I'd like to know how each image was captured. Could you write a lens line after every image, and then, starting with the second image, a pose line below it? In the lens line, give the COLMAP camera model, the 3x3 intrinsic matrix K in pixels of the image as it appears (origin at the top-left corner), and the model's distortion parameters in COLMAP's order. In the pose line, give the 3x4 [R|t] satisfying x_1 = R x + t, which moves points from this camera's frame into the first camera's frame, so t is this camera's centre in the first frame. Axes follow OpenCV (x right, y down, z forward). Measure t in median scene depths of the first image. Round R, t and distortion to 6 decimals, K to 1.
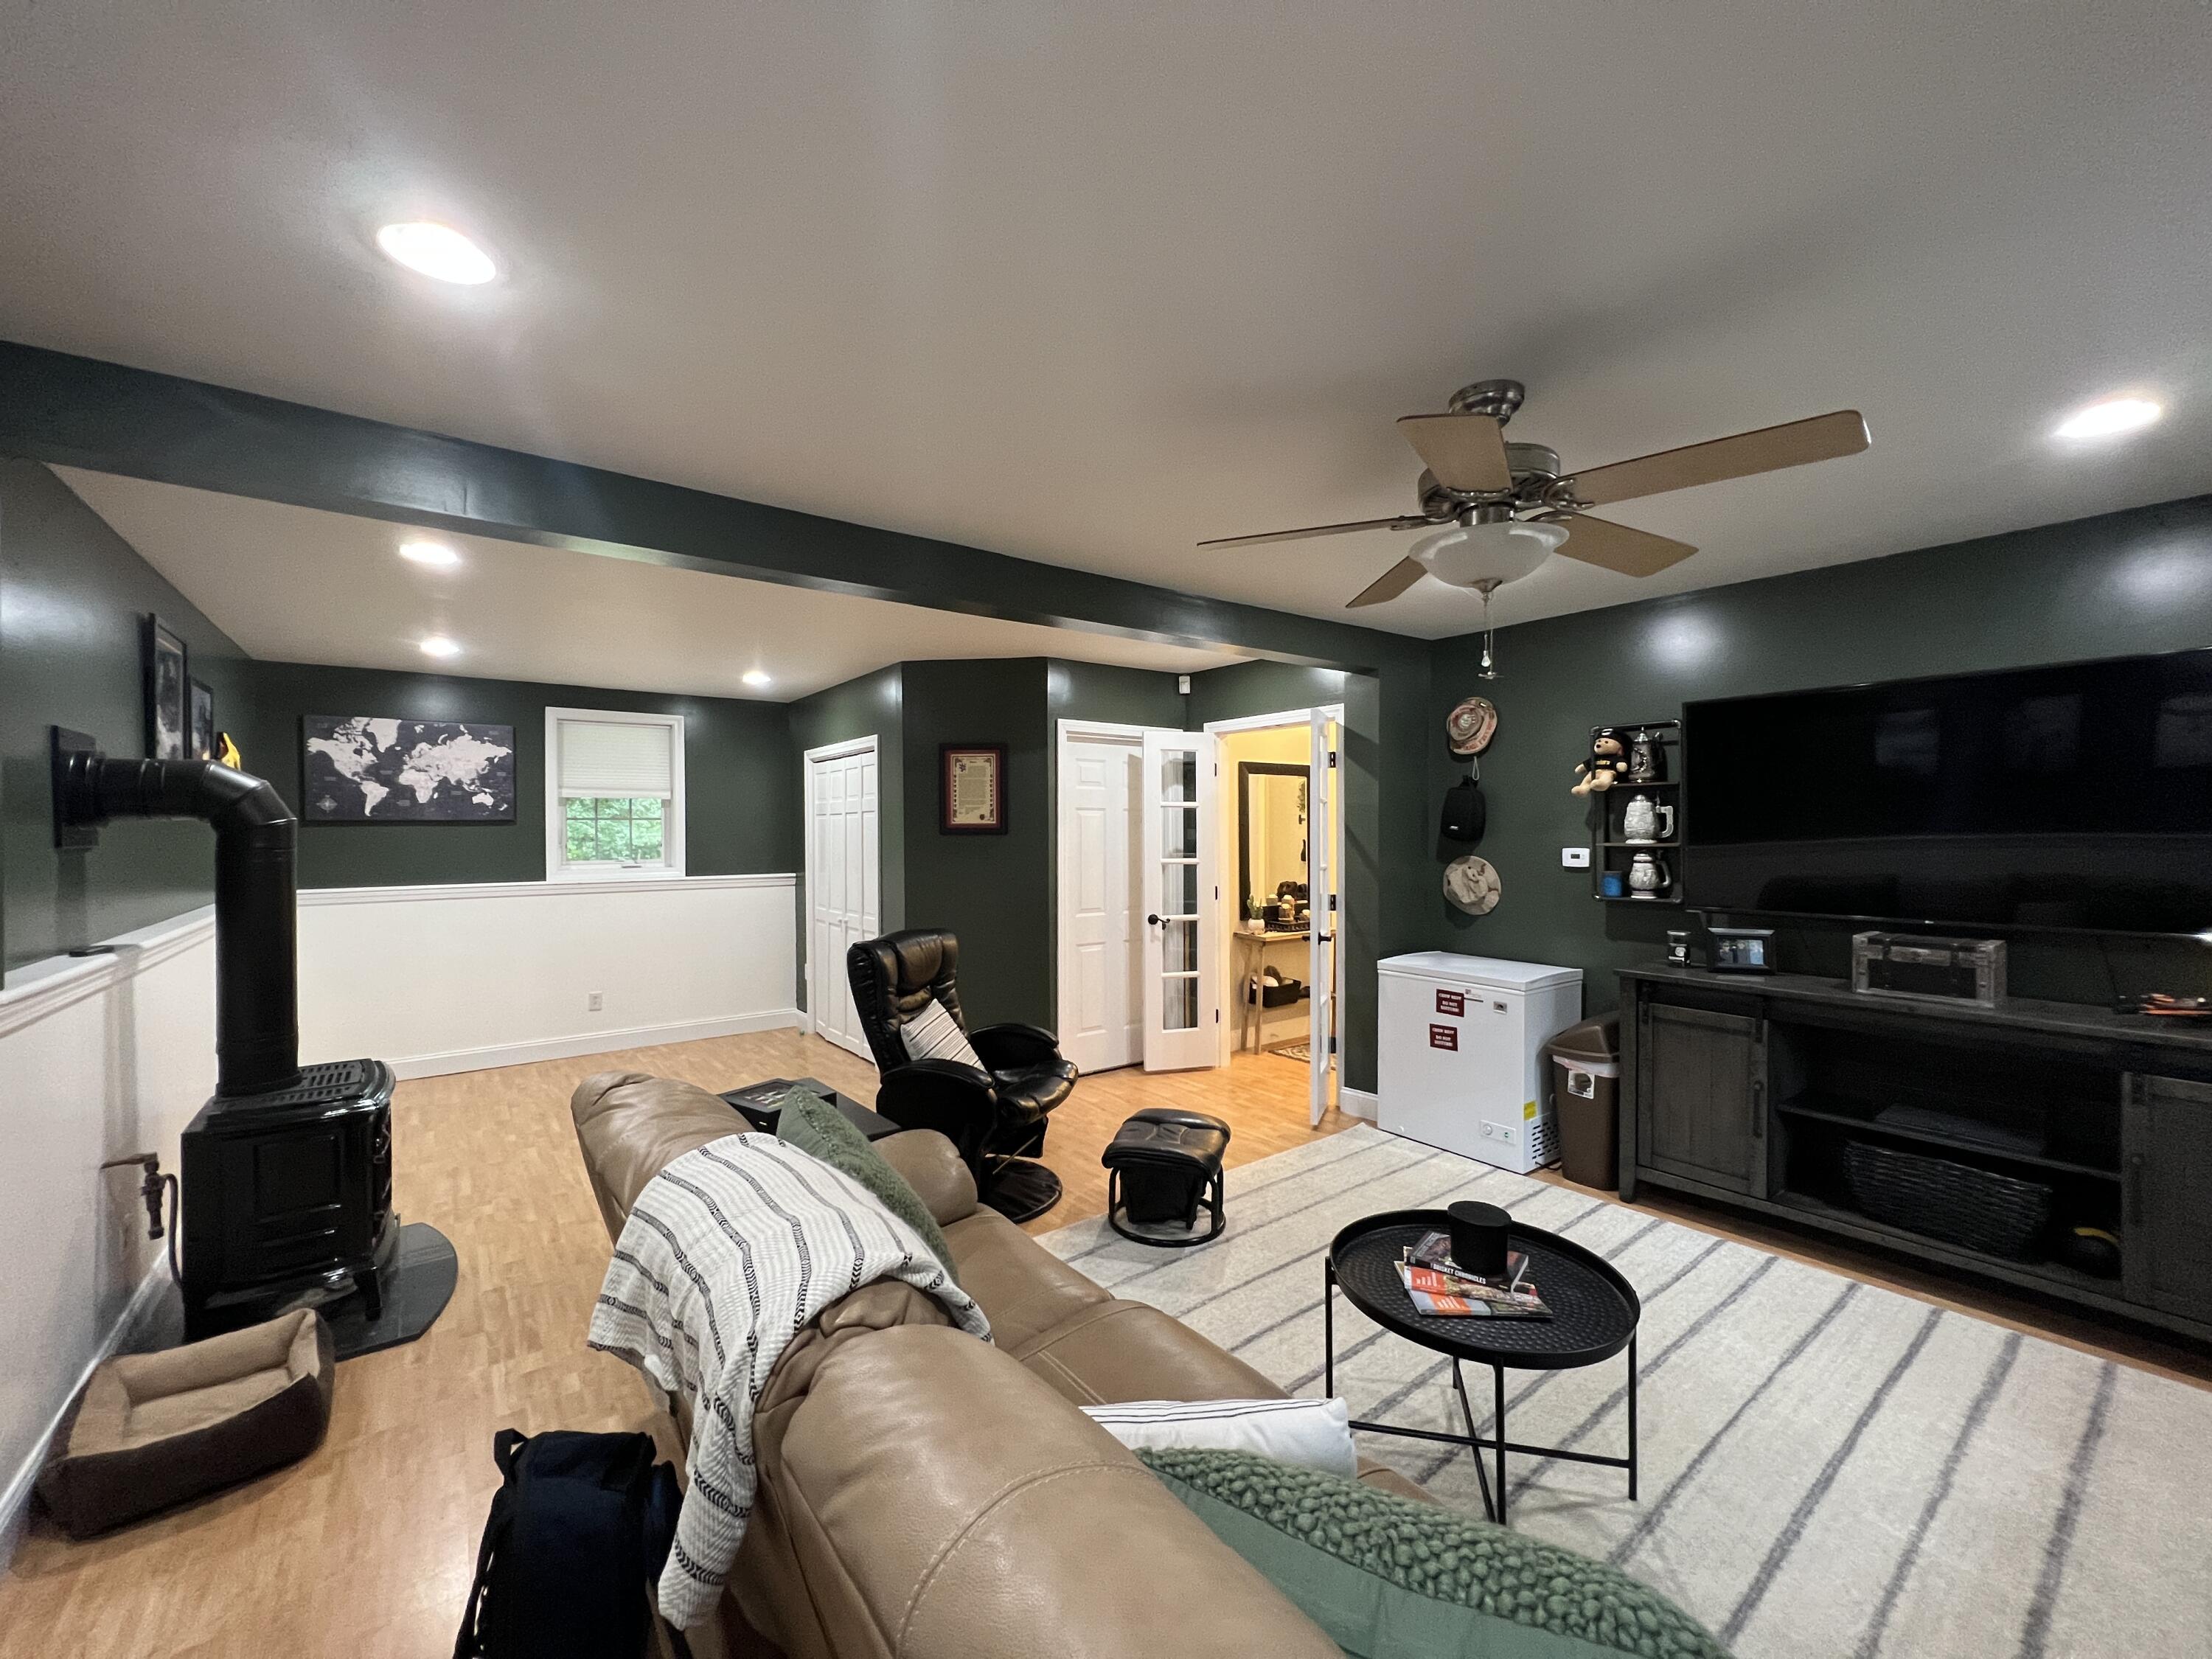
lens RADIAL K [[889.4, 0, 1113.4], [0, 889.4, 833.7], [0, 0, 1]] dist [0.002052, 0.000157]
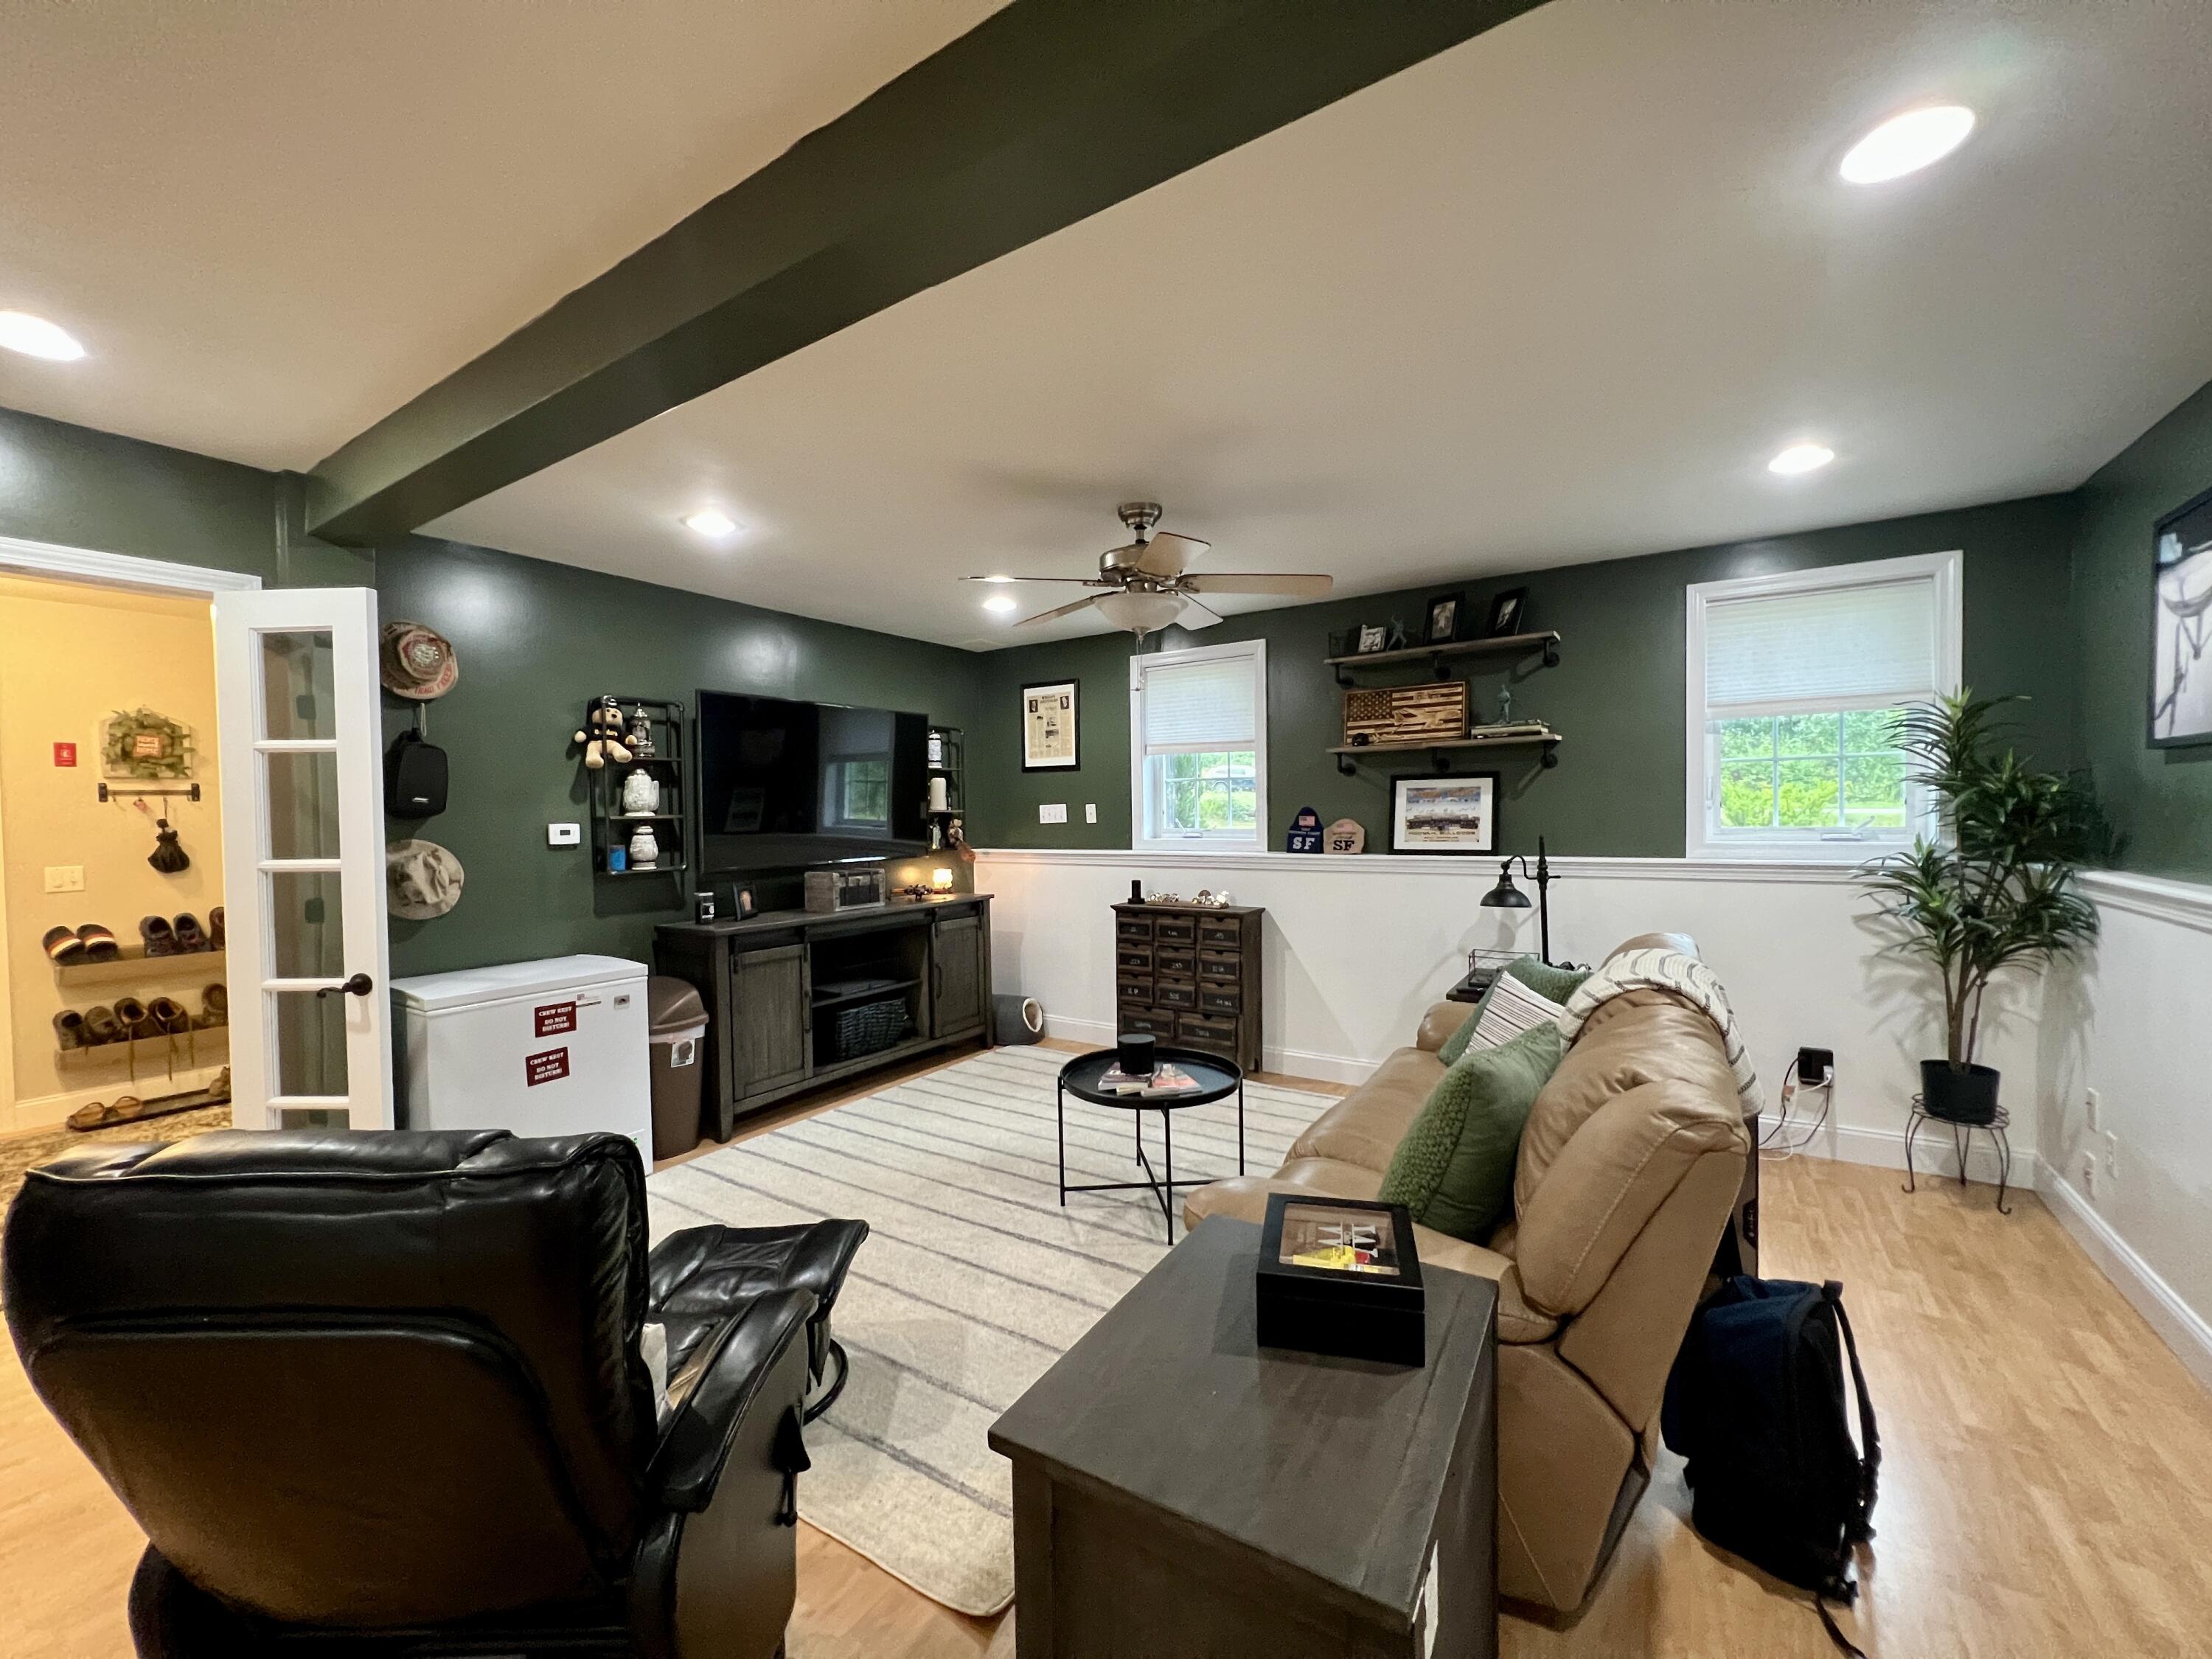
lens RADIAL K [[889.4, 0, 1111.6], [0, 889.4, 830.5], [0, 0, 1]] dist [0.002052, 0.000157]
pose [[-0.335440, -0.011022, 0.941997, -0.555642], [0.024145, 0.999502, 0.020293, 0.019740], [-0.941752, 0.029551, -0.335007, 0.834542]]
